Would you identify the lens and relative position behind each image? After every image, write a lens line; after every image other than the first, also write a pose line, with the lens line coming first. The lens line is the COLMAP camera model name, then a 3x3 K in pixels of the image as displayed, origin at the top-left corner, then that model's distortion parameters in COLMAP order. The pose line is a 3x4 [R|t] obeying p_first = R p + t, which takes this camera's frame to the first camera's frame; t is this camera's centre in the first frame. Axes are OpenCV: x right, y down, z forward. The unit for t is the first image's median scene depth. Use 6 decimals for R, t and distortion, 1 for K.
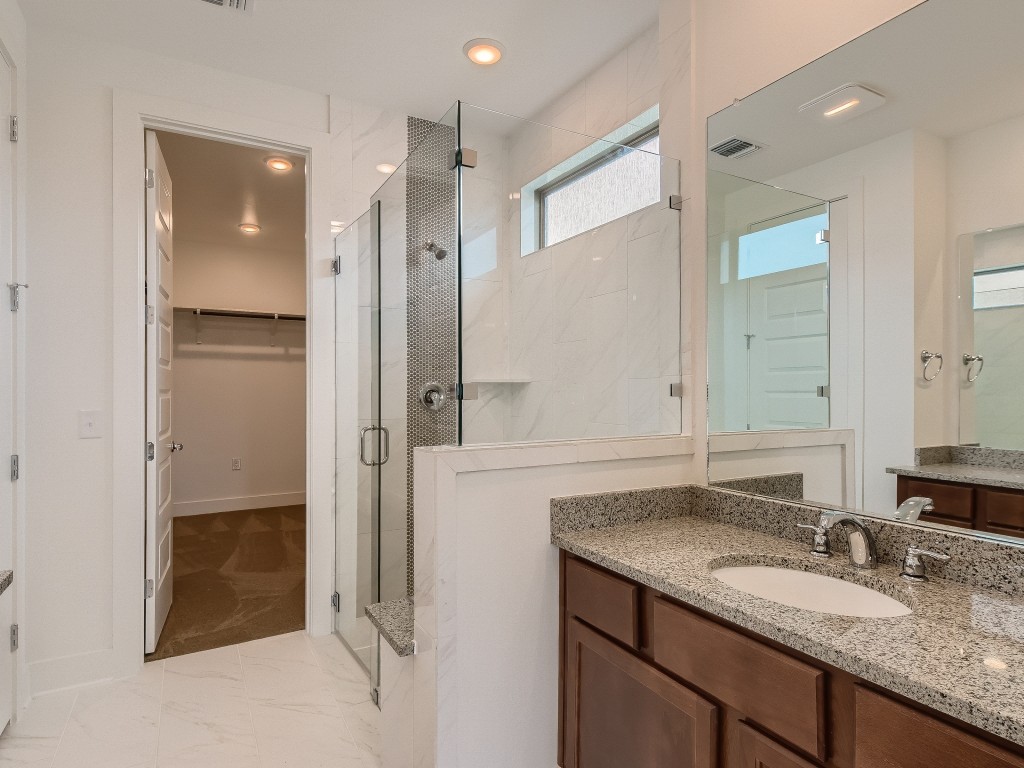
lens RADIAL K [[583.1, 0, 514.3], [0, 583.1, 387.6], [0, 0, 1]] dist [0.022185, -0.009346]
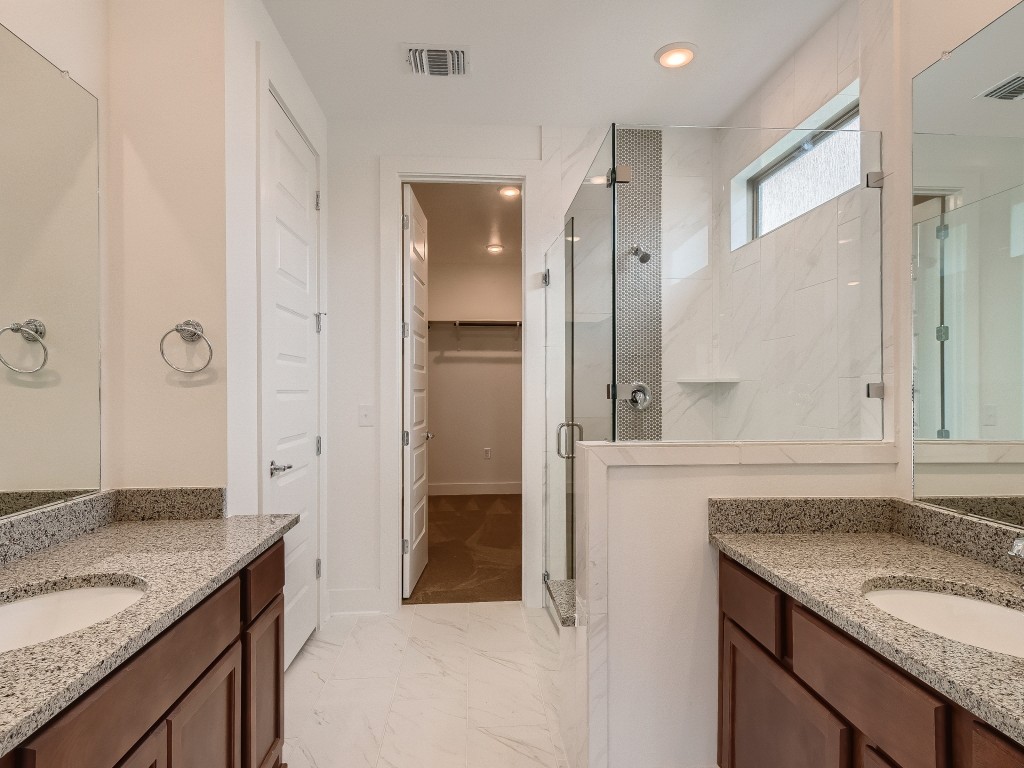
lens RADIAL K [[583.1, 0, 503.8], [0, 583.1, 388.4], [0, 0, 1]] dist [0.022185, -0.009346]
pose [[0.900792, 0.000567, -0.434250, 0.121339], [0.000165, 0.999999, 0.001648, -0.000535], [0.434251, -0.001557, 0.900791, -0.040265]]
